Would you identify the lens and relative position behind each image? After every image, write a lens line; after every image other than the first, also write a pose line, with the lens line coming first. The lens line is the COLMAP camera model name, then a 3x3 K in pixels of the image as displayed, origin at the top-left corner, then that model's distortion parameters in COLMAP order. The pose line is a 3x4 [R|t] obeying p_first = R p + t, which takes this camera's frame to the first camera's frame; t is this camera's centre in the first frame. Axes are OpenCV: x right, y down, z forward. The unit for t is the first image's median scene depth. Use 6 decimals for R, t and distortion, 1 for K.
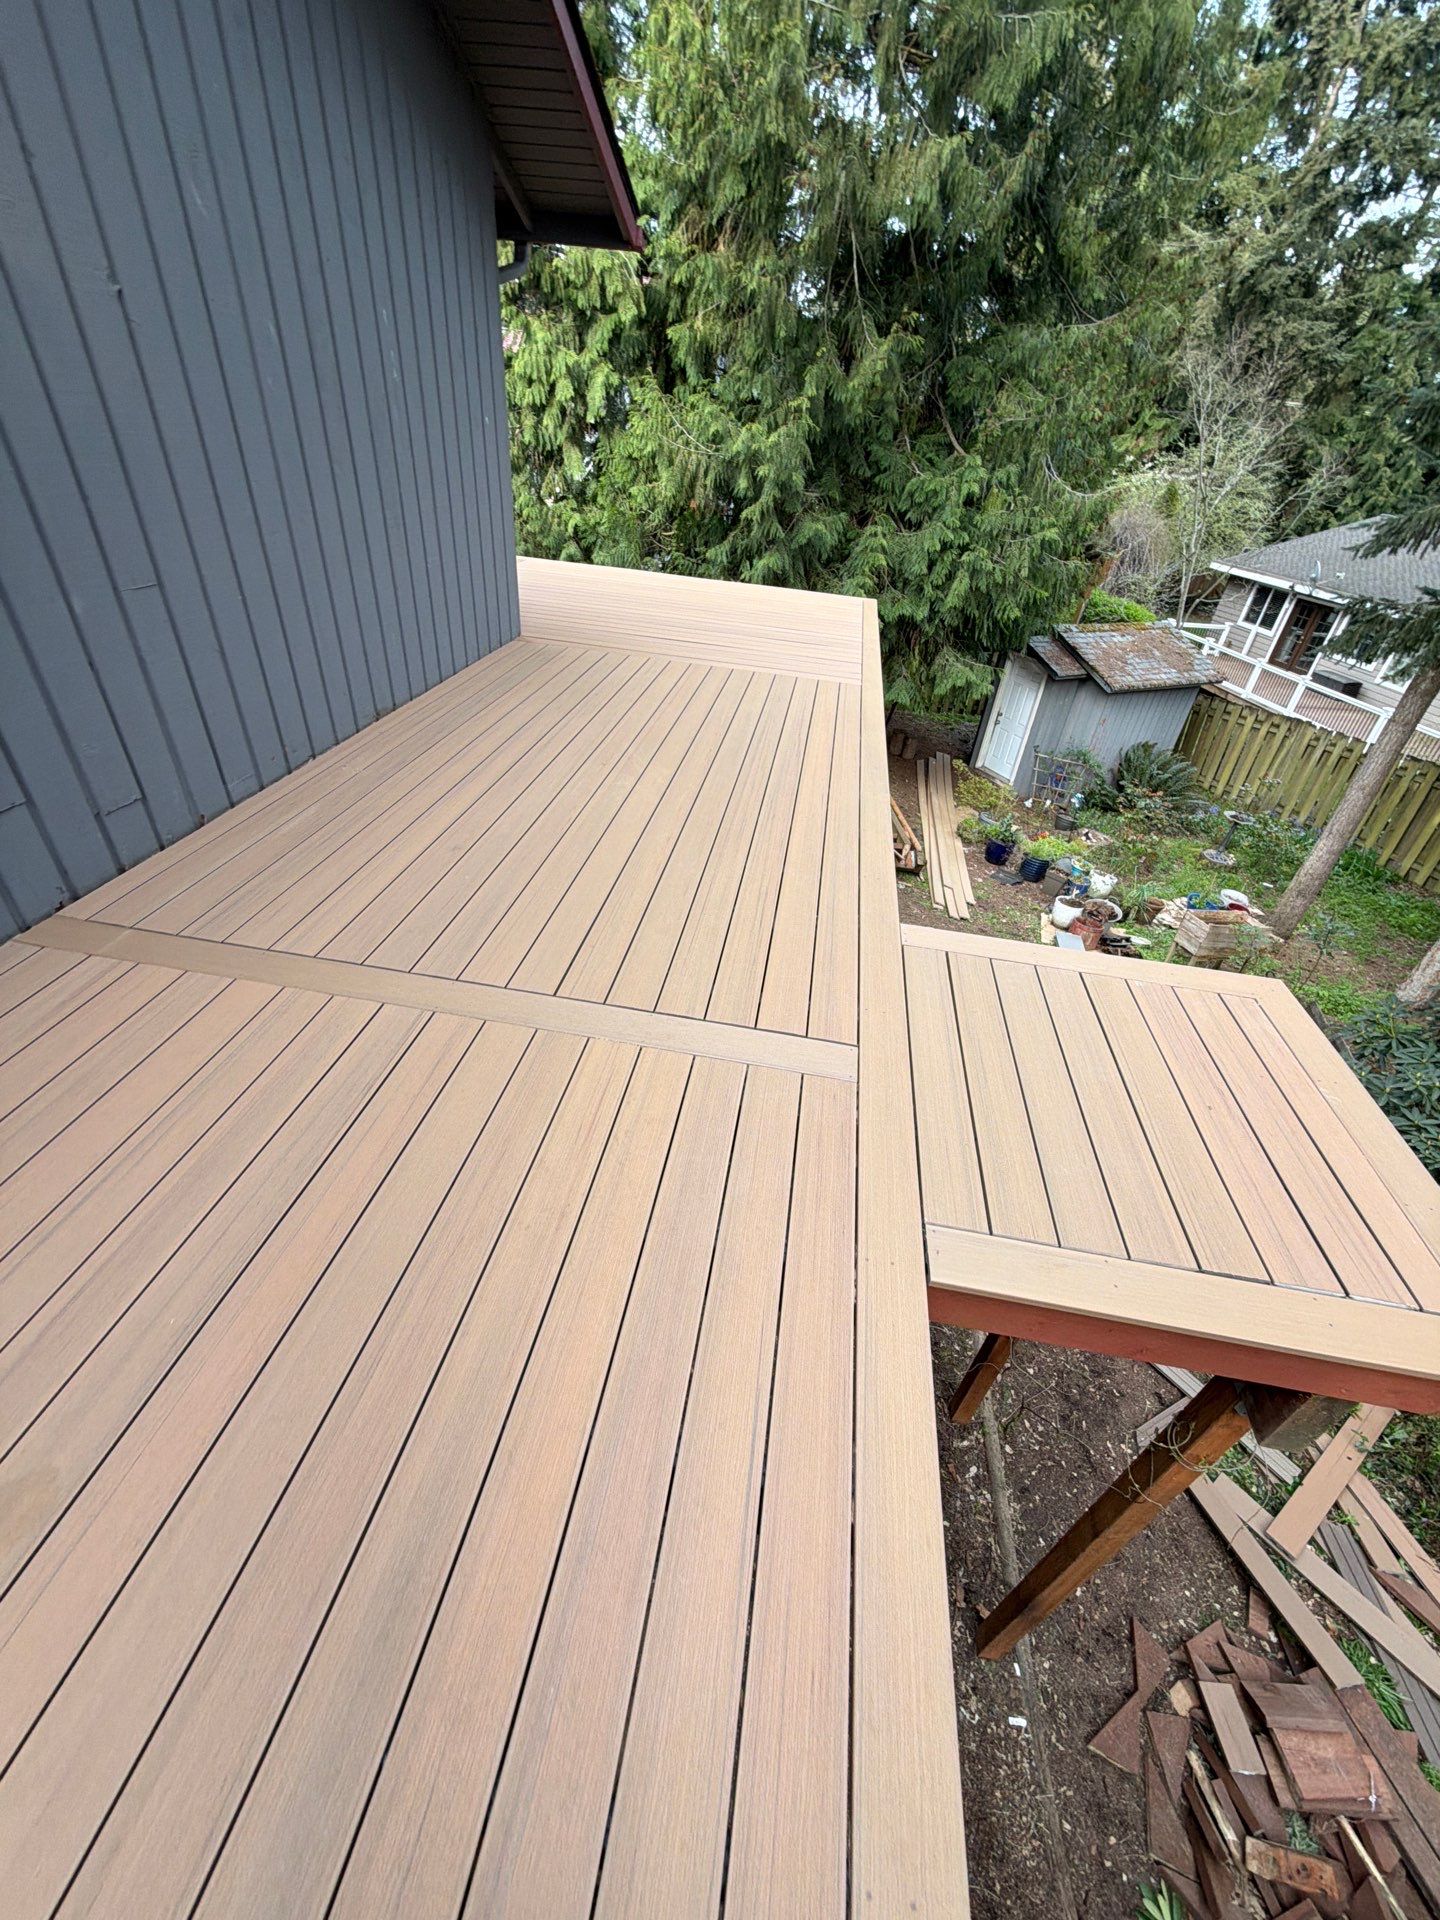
lens RADIAL K [[763.2, 0, 718.2], [0, 763.2, 952.0], [0, 0, 1]] dist [0.002876, -0.000262]
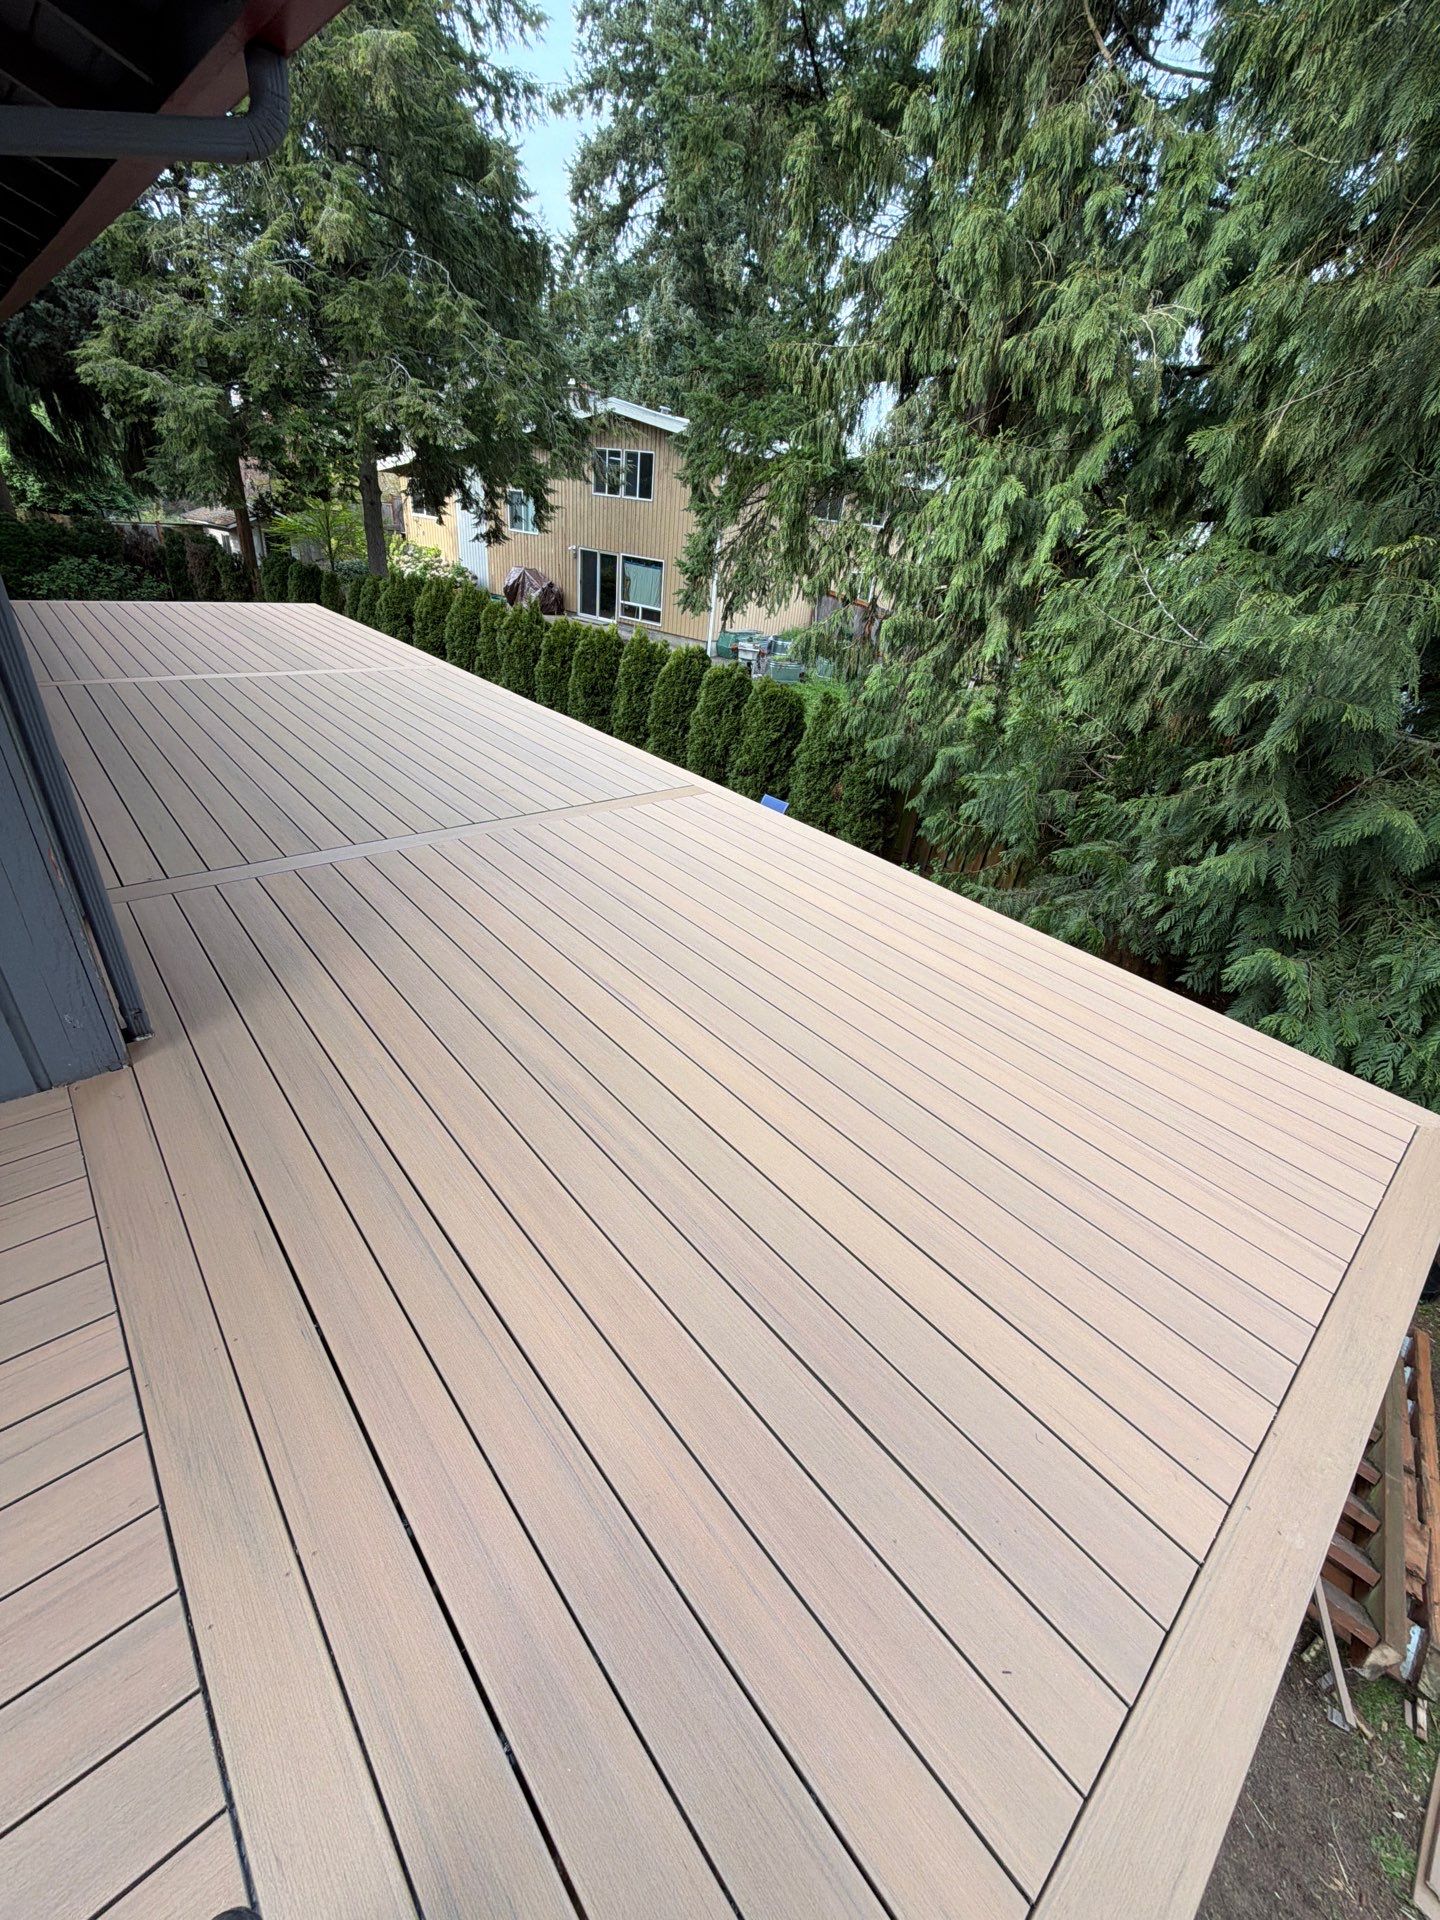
lens RADIAL K [[763.2, 0, 710.3], [0, 763.2, 954.2], [0, 0, 1]] dist [0.002876, -0.000262]
pose [[0.766614, 0.314792, -0.559651, 0.085734], [-0.396809, 0.917490, -0.027482, -0.280043], [0.504823, 0.243143, 0.828273, 0.405406]]
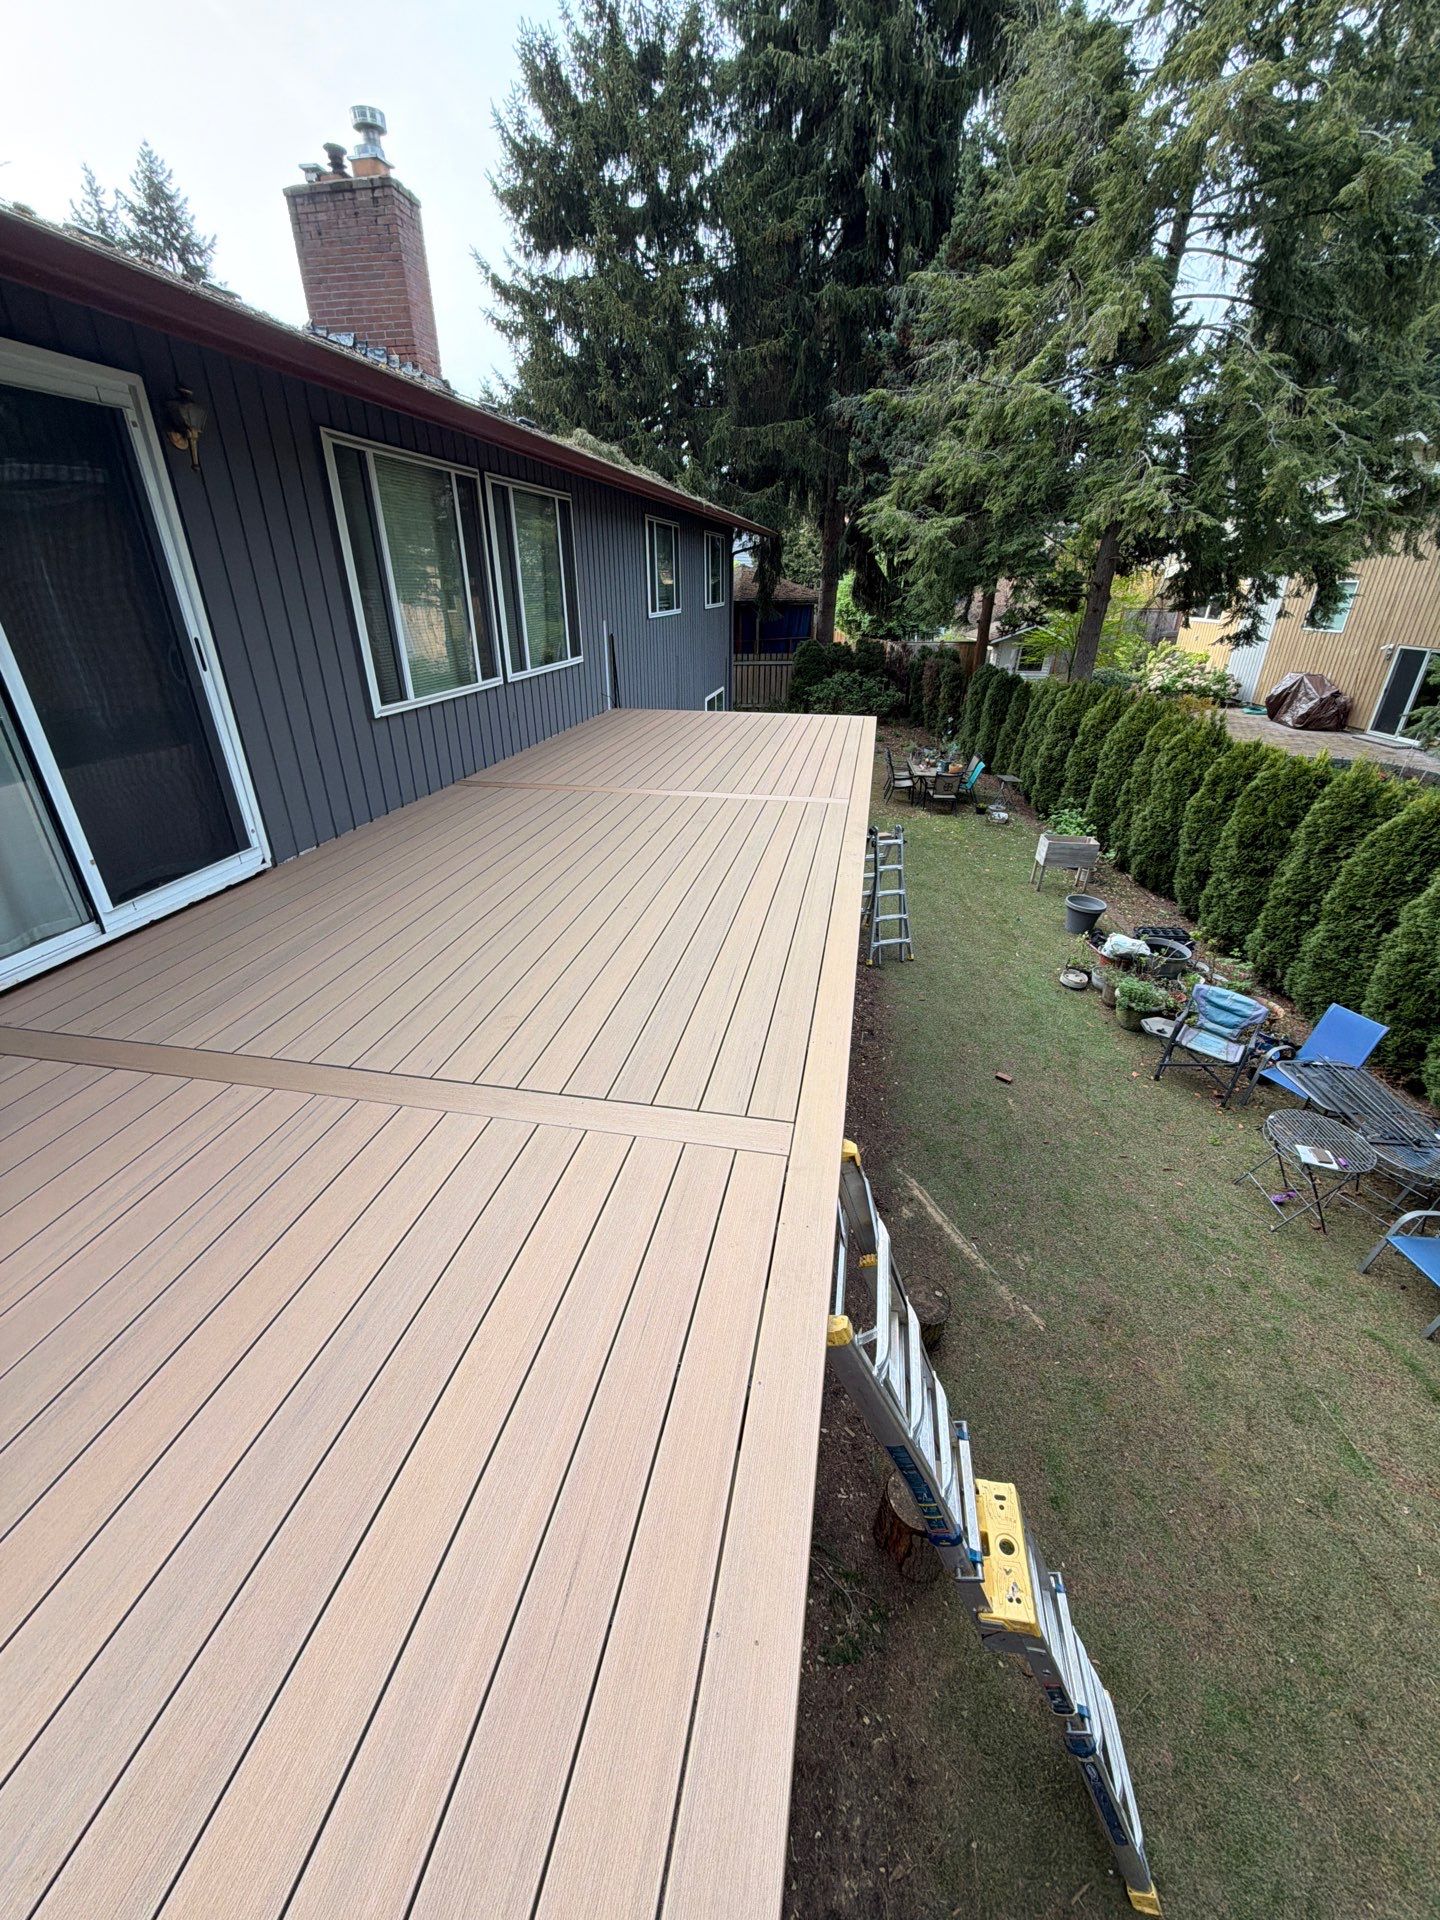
lens RADIAL K [[763.2, 0, 714.1], [0, 763.2, 957.9], [0, 0, 1]] dist [0.002876, -0.000262]
pose [[-0.036245, 0.367908, -0.929156, -0.022240], [-0.581101, 0.748661, 0.319107, -0.473583], [0.813024, 0.551499, 0.186657, 0.673480]]
